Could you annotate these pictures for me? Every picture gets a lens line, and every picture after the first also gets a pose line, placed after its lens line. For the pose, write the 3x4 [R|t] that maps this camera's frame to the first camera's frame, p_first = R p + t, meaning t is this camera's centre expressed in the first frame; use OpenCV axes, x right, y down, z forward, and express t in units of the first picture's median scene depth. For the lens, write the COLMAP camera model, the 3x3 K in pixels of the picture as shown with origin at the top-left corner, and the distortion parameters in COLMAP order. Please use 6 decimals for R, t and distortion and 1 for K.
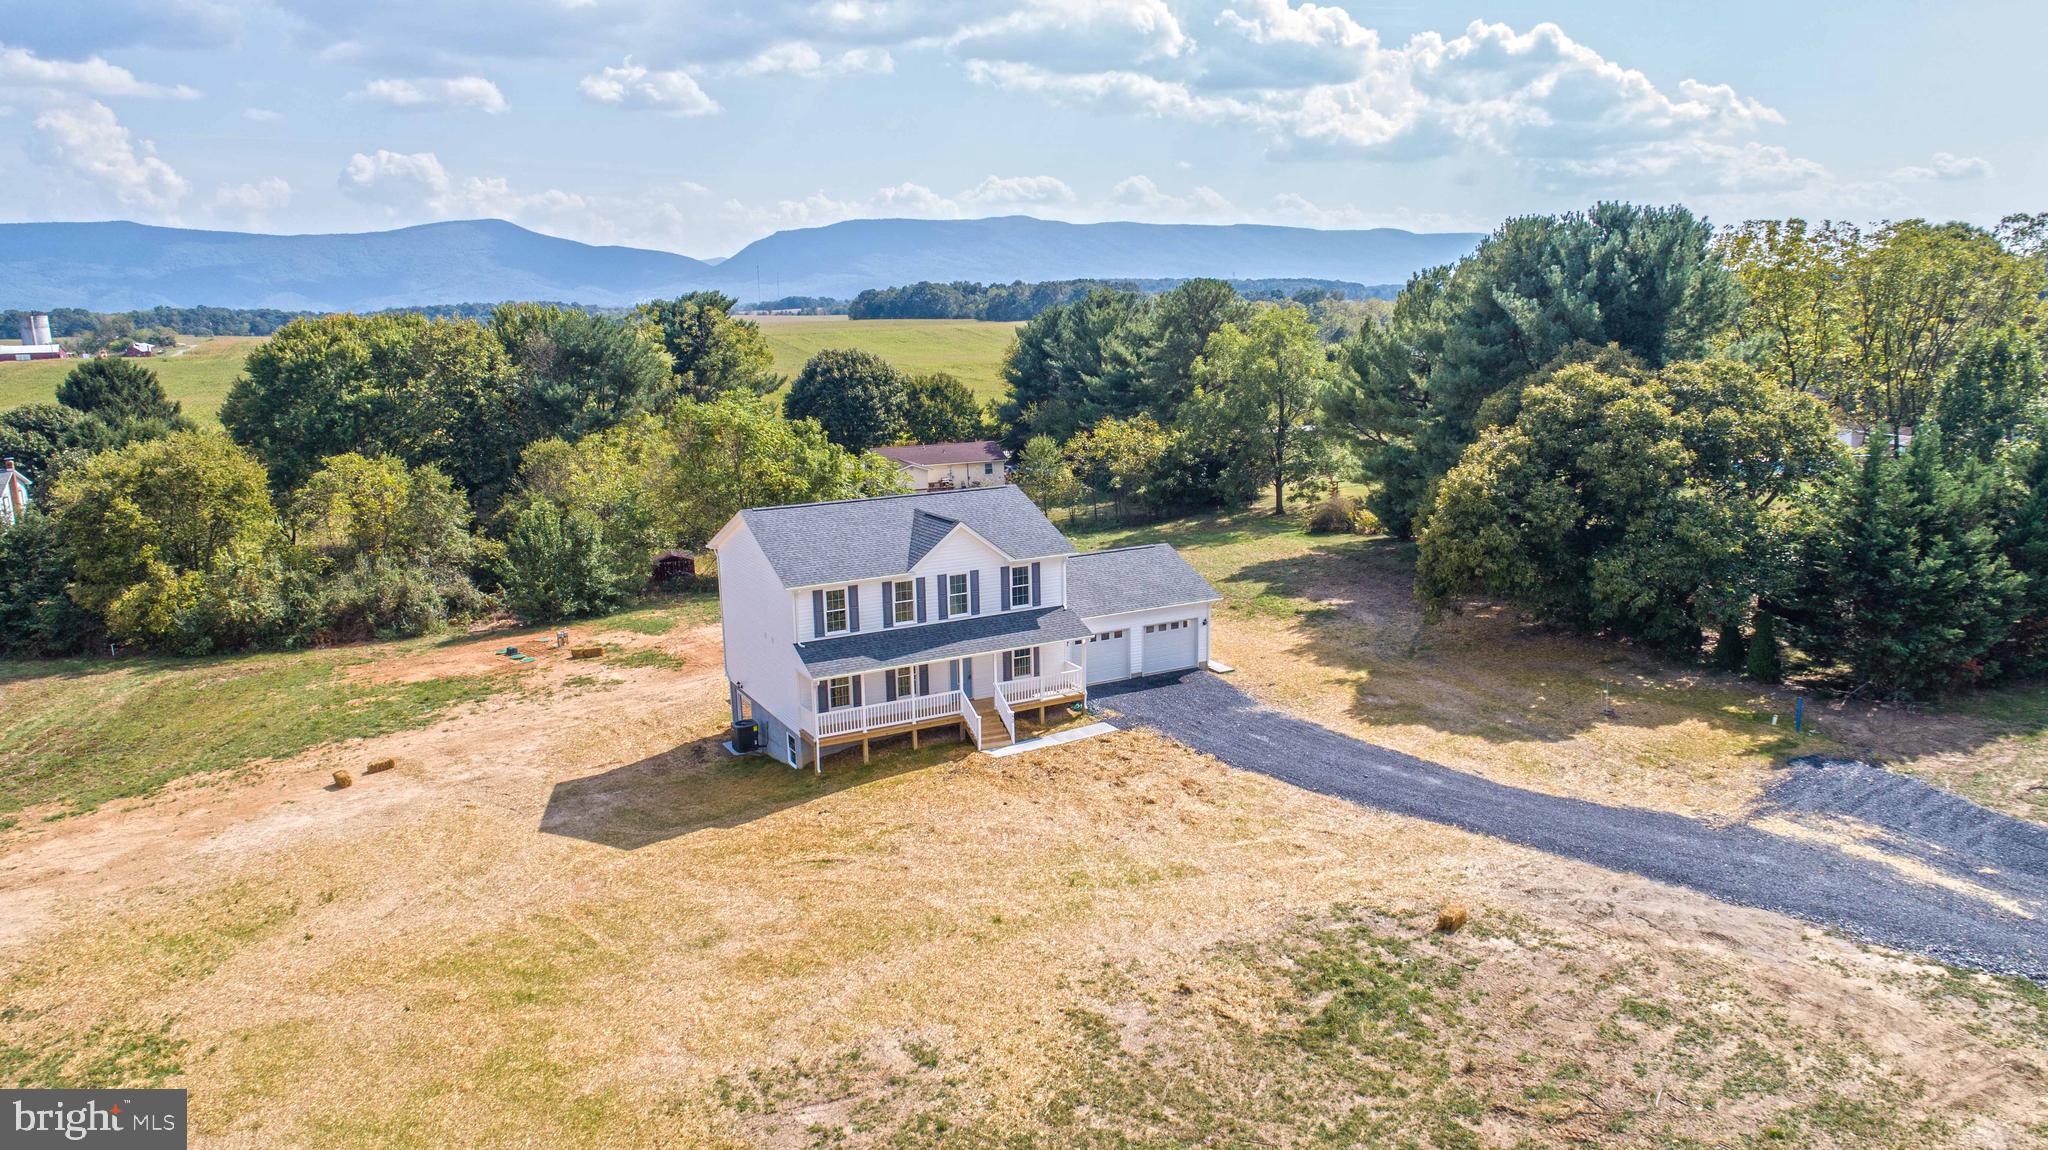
lens RADIAL K [[1395.4, 0, 1025.2], [0, 1395.4, 581.4], [0, 0, 1]] dist [-0.011669, -0.006997]
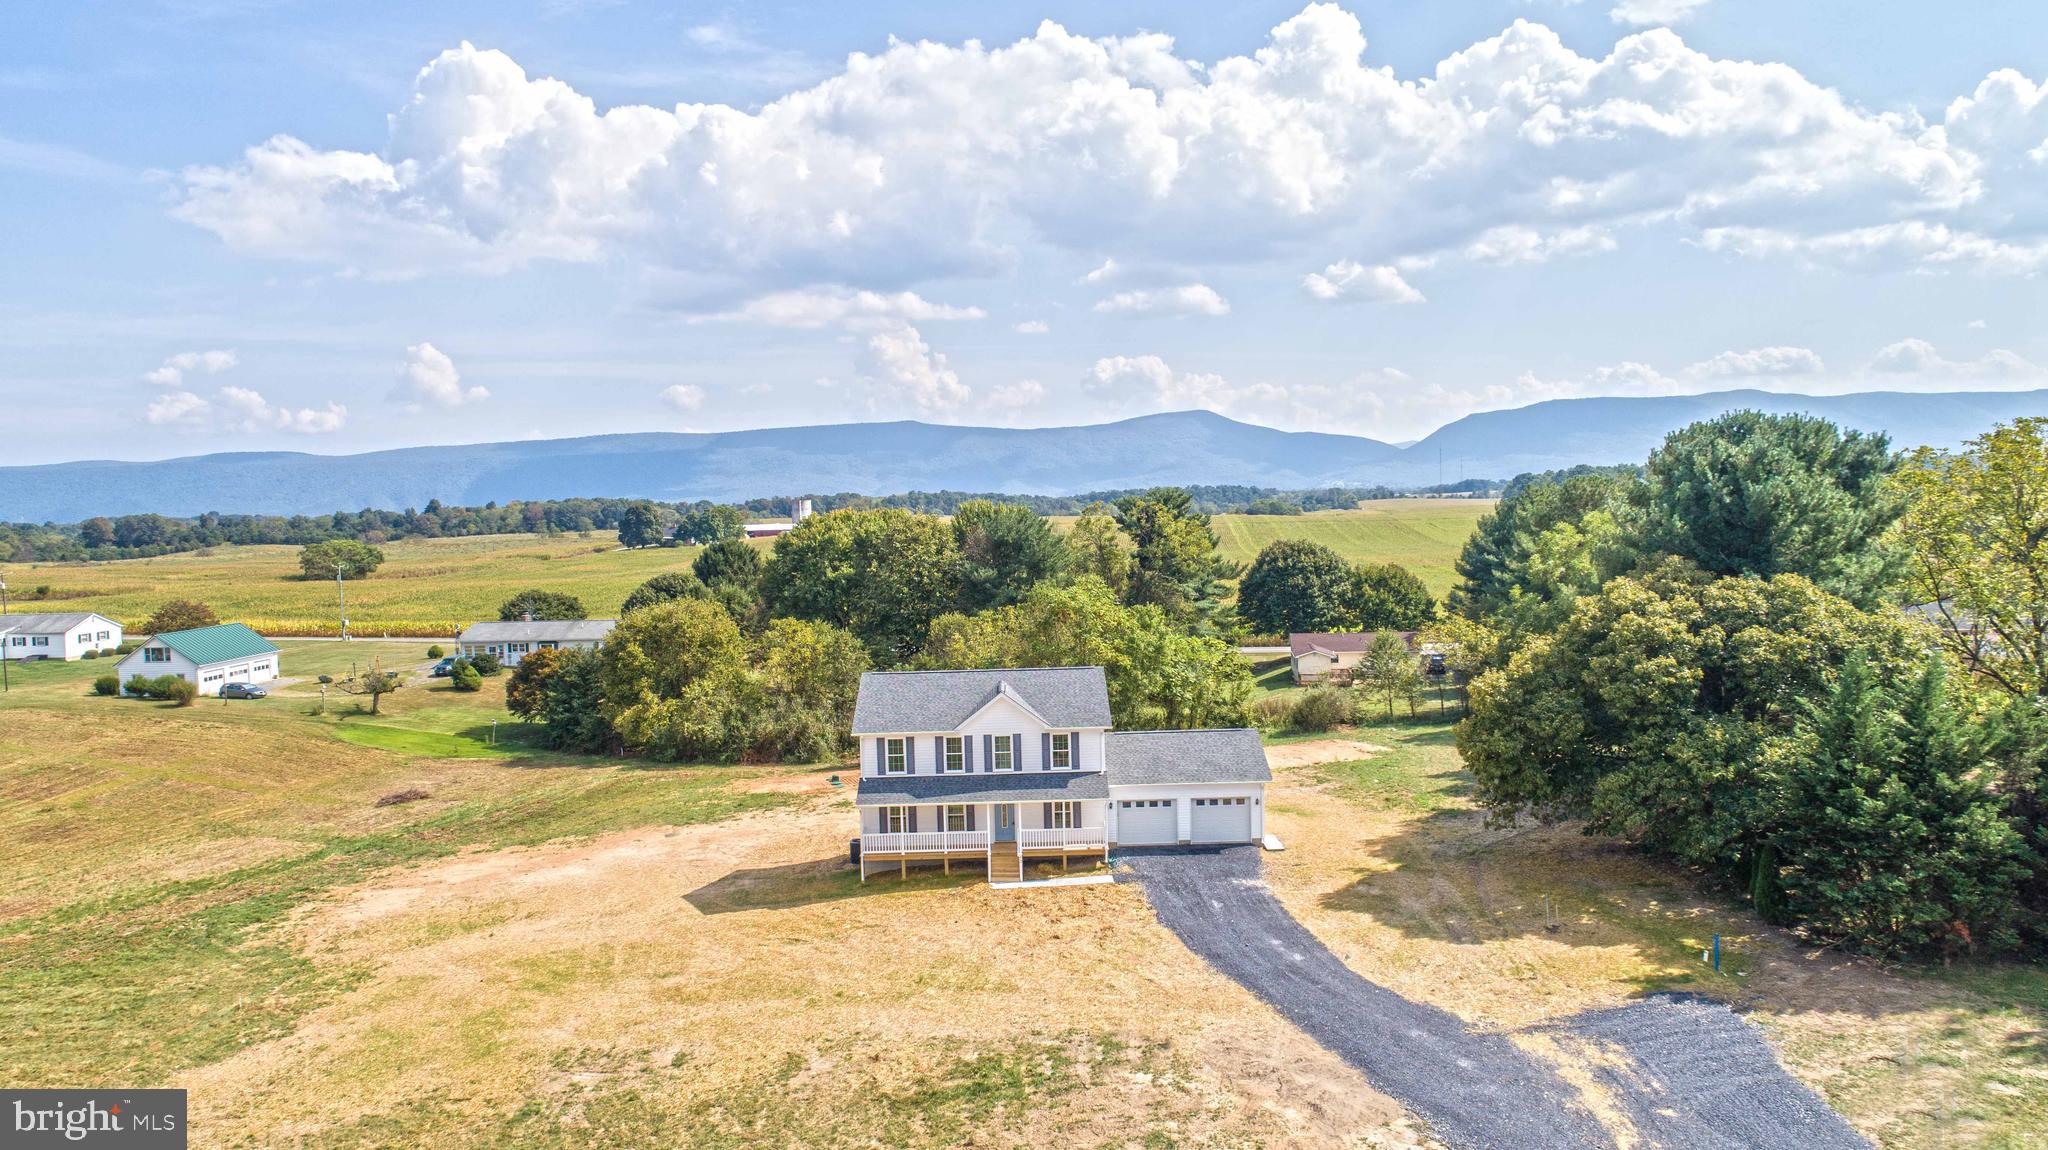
lens RADIAL K [[1395.4, 0, 1008.5], [0, 1395.4, 562.2], [0, 0, 1]] dist [-0.011669, -0.006997]
pose [[0.876590, 0.020444, -0.480804, 0.349079], [-0.088251, 0.988983, -0.118846, -0.006906], [0.473077, 0.146610, 0.868737, -0.052468]]
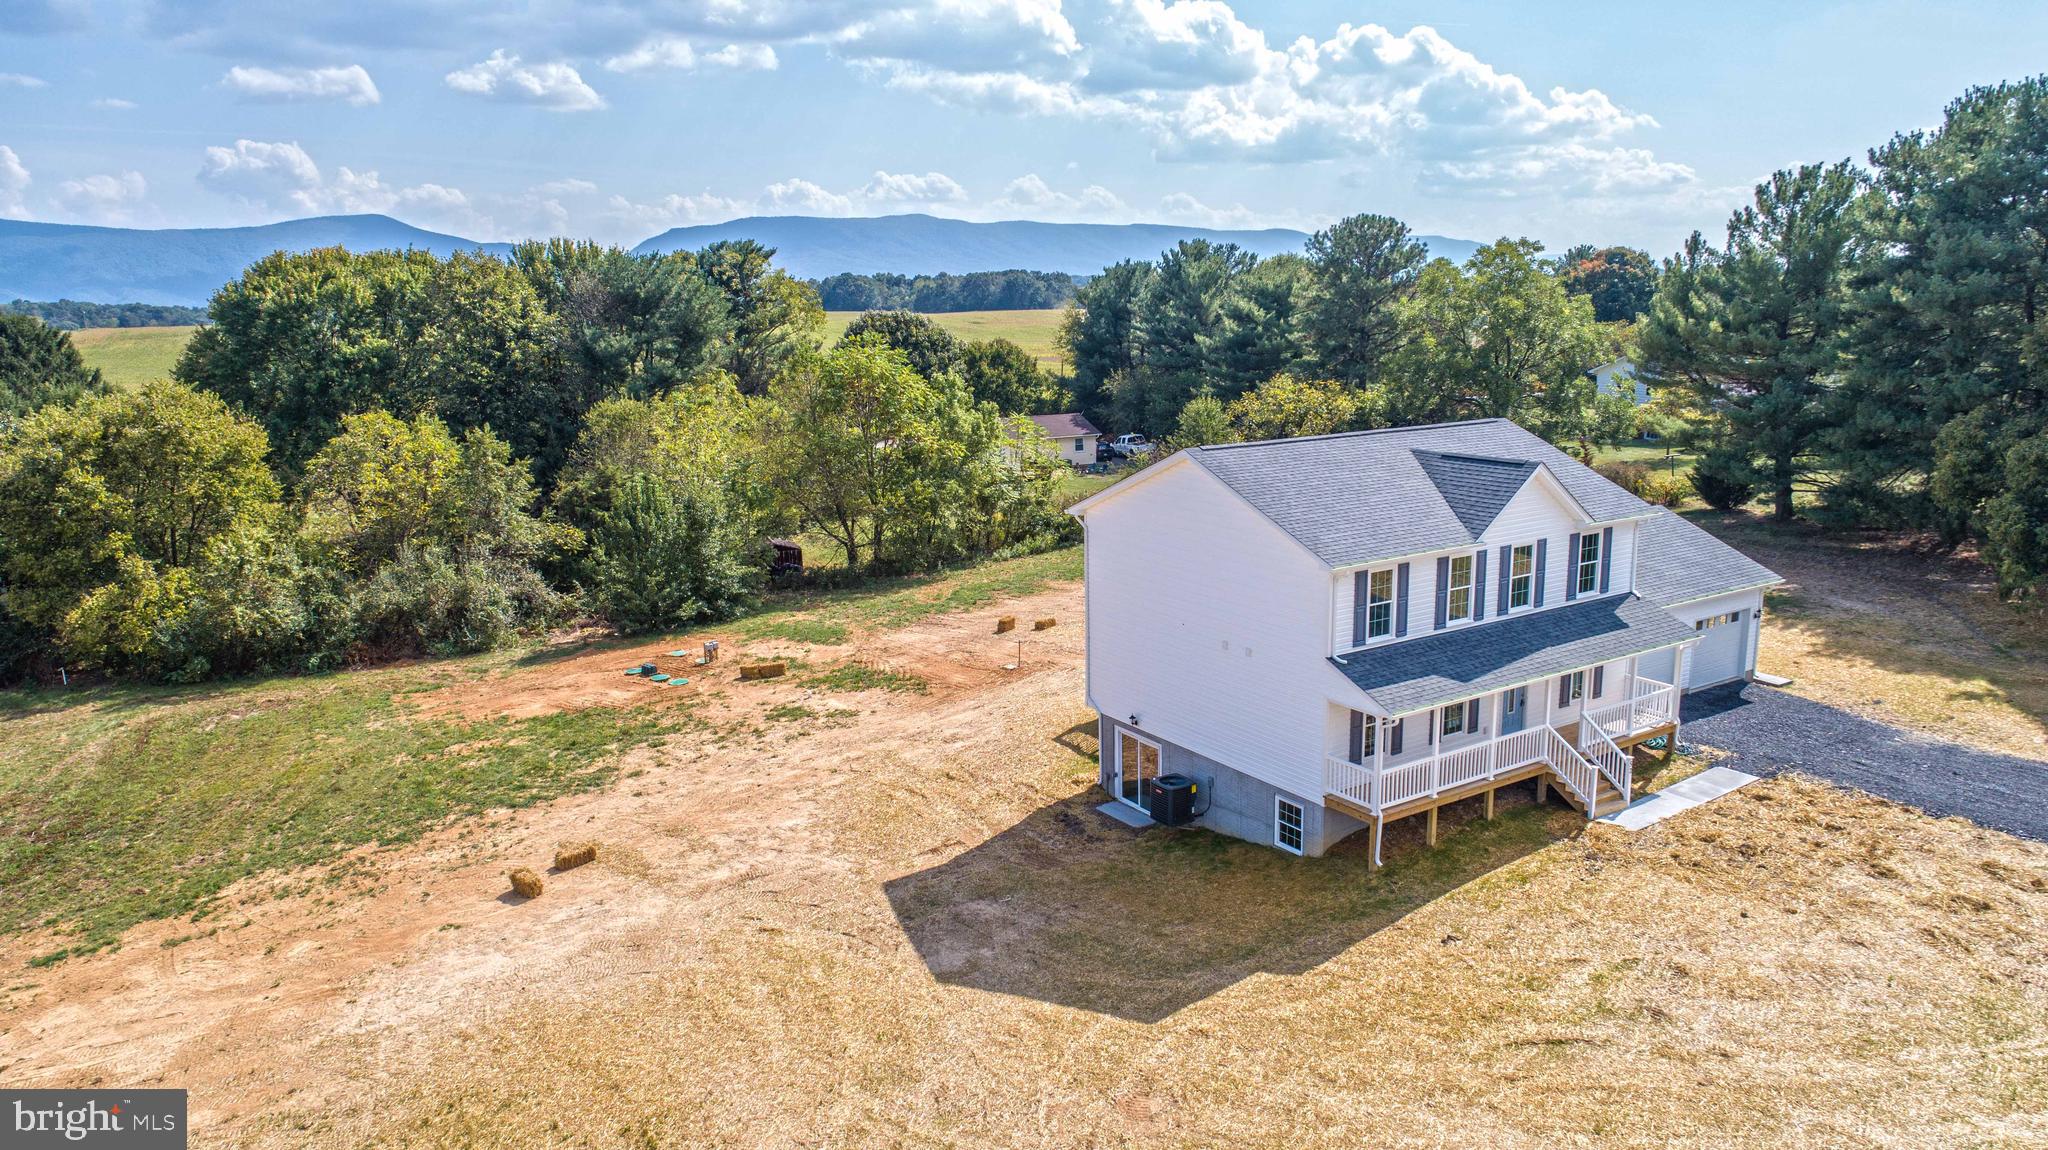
lens RADIAL K [[1395.4, 0, 1015.9], [0, 1395.4, 568.2], [0, 0, 1]] dist [-0.011669, -0.006997]
pose [[0.997334, -0.012897, 0.071818, -0.212965], [0.013561, 0.999870, -0.008777, 0.005120], [-0.071695, 0.009728, 0.997379, 0.239286]]
